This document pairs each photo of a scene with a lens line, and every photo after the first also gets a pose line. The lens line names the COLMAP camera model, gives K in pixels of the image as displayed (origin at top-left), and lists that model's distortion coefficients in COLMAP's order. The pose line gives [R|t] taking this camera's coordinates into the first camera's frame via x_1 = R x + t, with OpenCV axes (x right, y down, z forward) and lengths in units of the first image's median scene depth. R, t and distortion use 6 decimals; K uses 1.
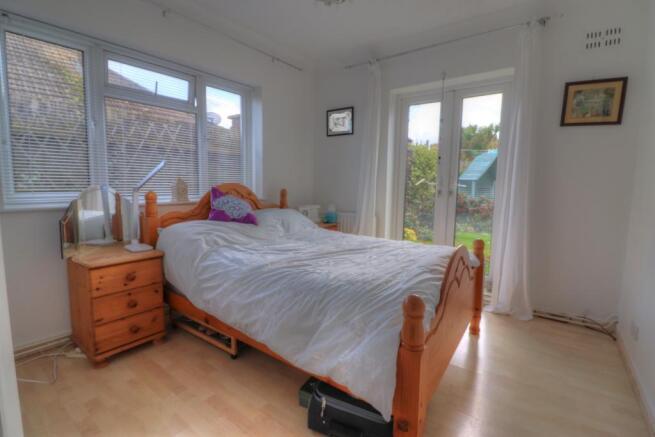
lens RADIAL K [[309.5, 0, 327.7], [0, 309.5, 218.8], [0, 0, 1]] dist [0.002314, 0.000180]
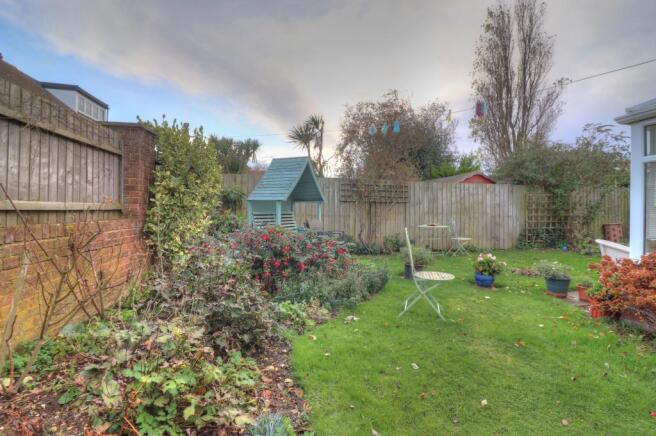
lens RADIAL K [[310.0, 0, 328.5], [0, 310.0, 212.8], [0, 0, 1]] dist [0.002314, 0.000180]
pose [[0.698943, -0.014186, 0.715036, 0.126821], [0.086619, 0.994122, -0.064946, -0.056444], [-0.709912, 0.107329, 0.696064, 0.527947]]
